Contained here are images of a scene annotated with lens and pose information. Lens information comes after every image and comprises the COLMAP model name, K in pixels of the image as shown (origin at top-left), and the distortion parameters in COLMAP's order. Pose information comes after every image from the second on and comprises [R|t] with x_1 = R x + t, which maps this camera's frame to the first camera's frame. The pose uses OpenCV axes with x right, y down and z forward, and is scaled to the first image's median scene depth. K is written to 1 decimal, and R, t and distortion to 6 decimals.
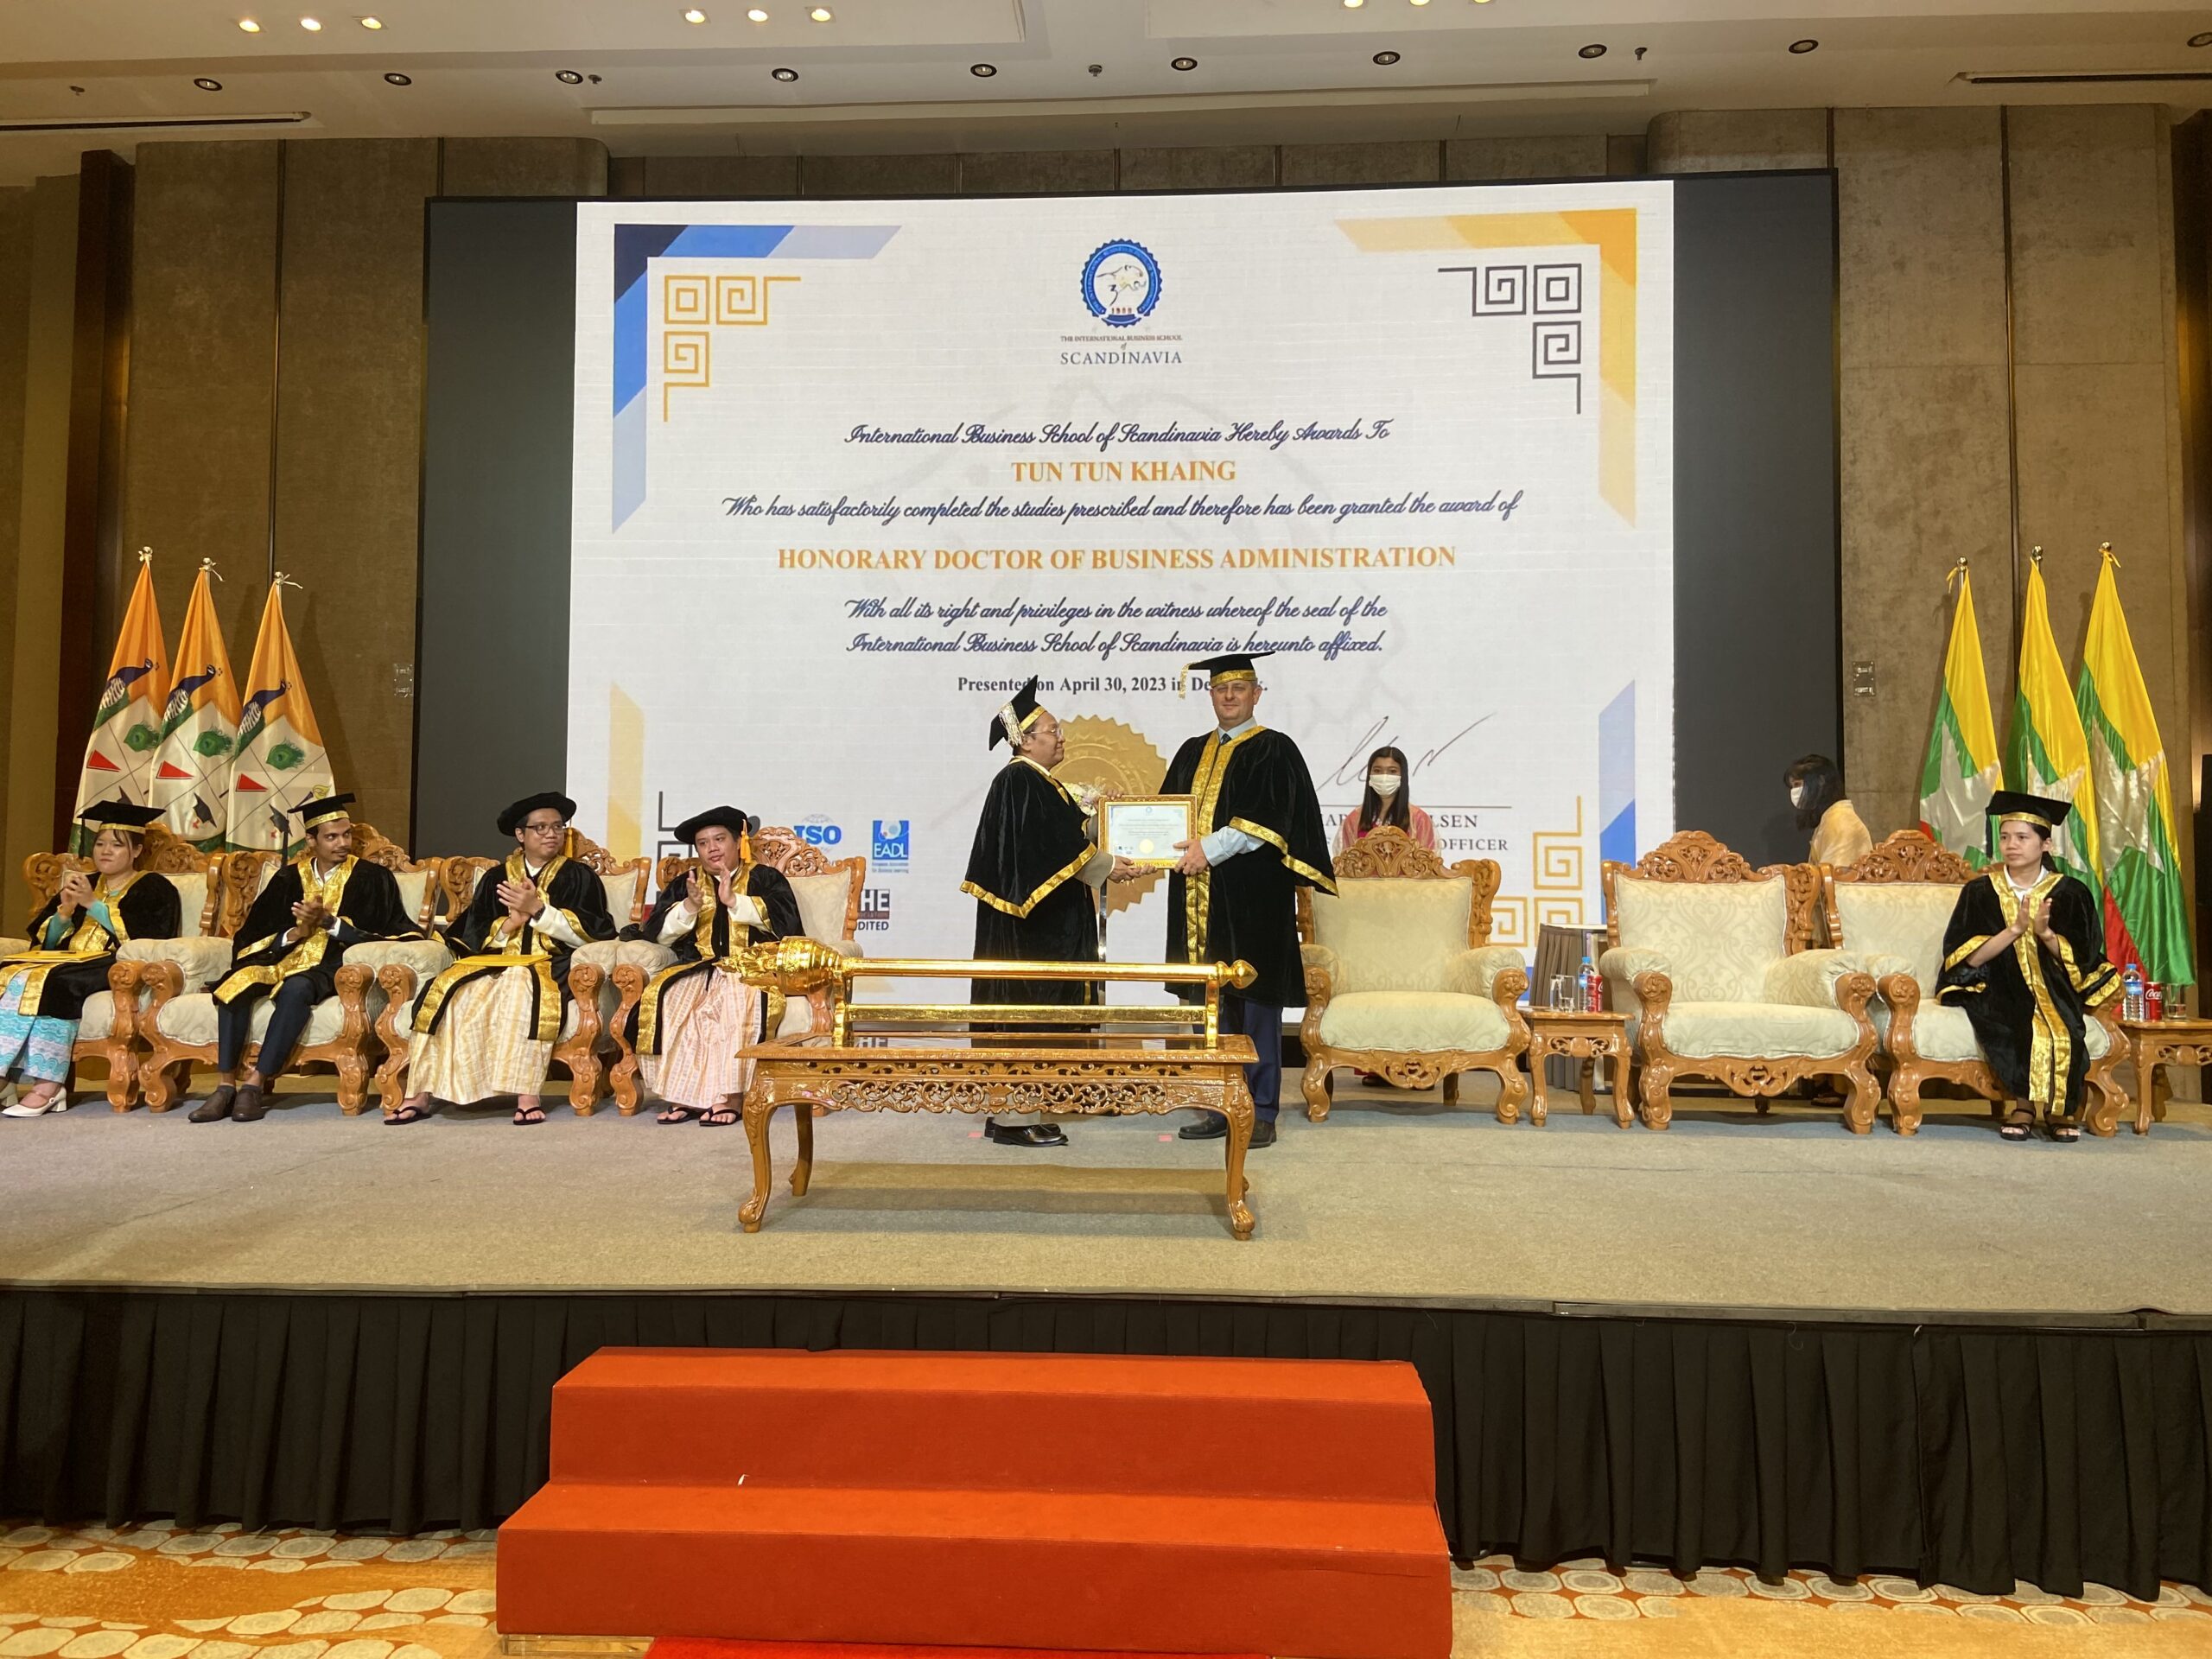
lens RADIAL K [[1654.8, 0, 1098.7], [0, 1654.8, 815.9], [0, 0, 1]] dist [0.094724, -0.127300]
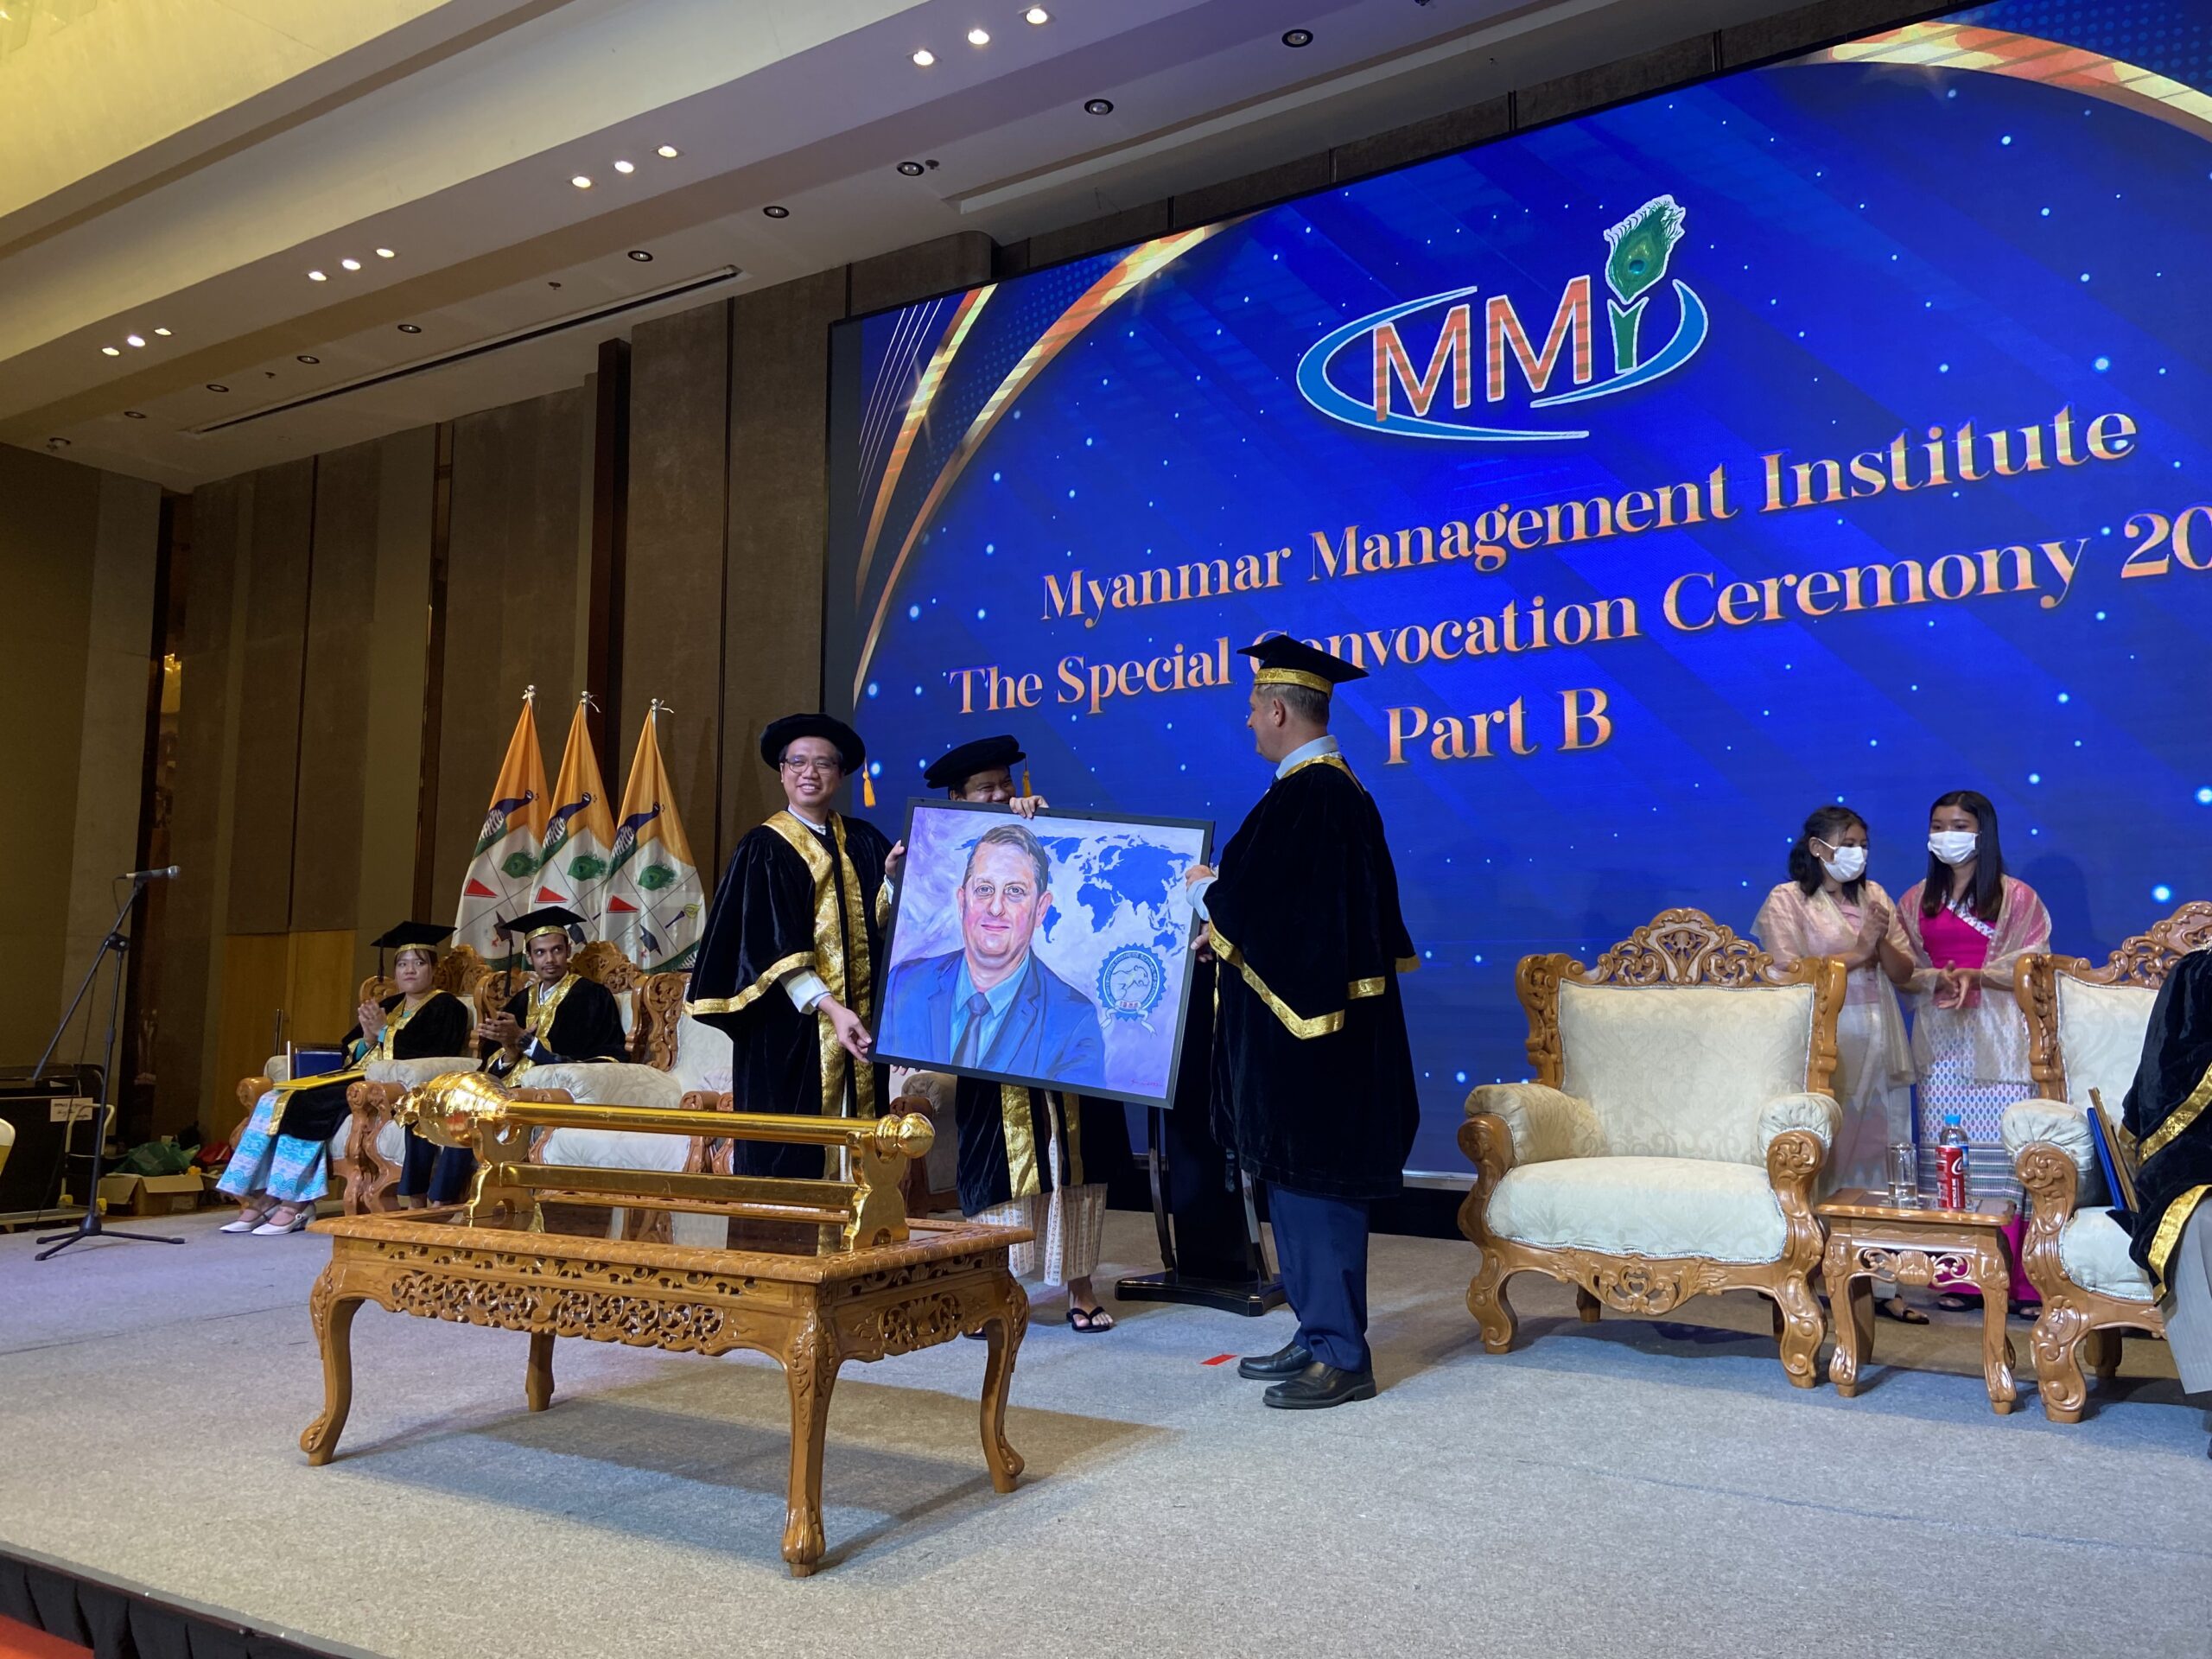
lens RADIAL K [[1658.3, 0, 1118.7], [0, 1658.3, 821.7], [0, 0, 1]] dist [0.106632, -0.148765]
pose [[0.878239, -0.057536, -0.474747, 0.276457], [0.026837, 0.997101, -0.071197, 0.012128], [0.477467, 0.049788, 0.877238, 0.267499]]
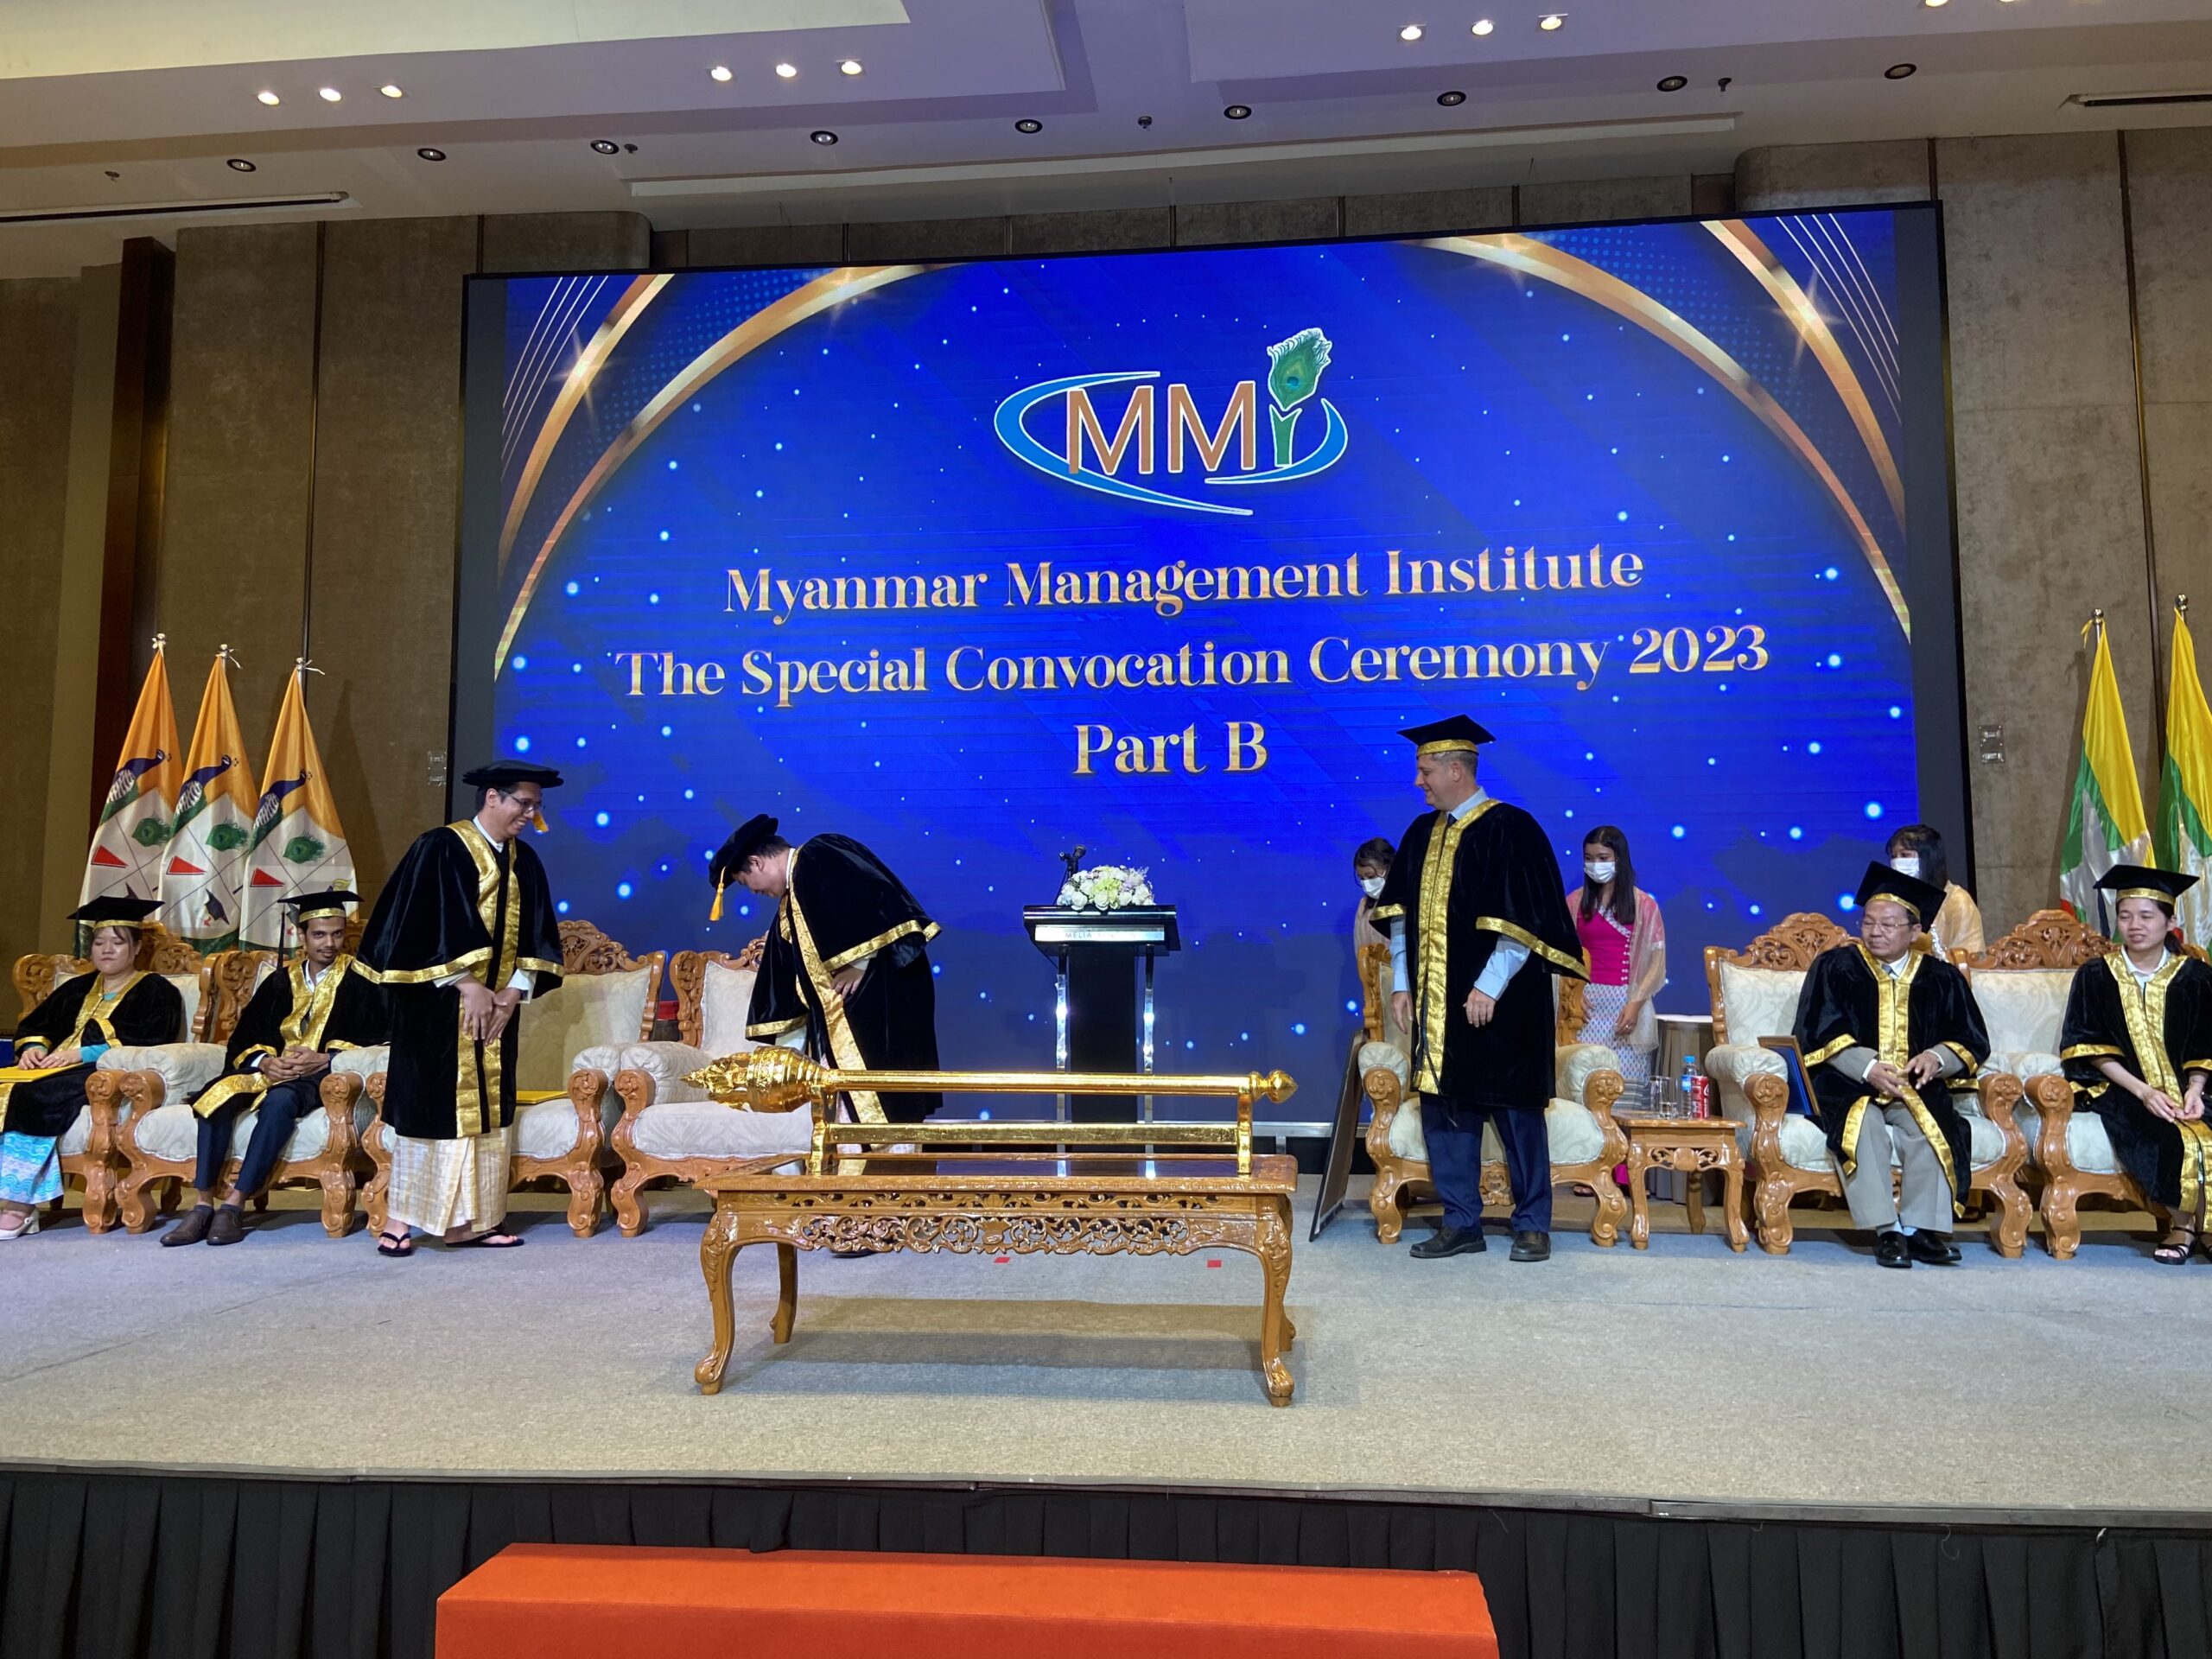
lens RADIAL K [[1658.3, 0, 1118.7], [0, 1658.3, 821.7], [0, 0, 1]] dist [0.106632, -0.148765]
pose [[0.998849, -0.012846, -0.046205, 0.025946], [0.010695, 0.998860, -0.046512, -0.001852], [0.046750, 0.045964, 0.997849, 0.071306]]
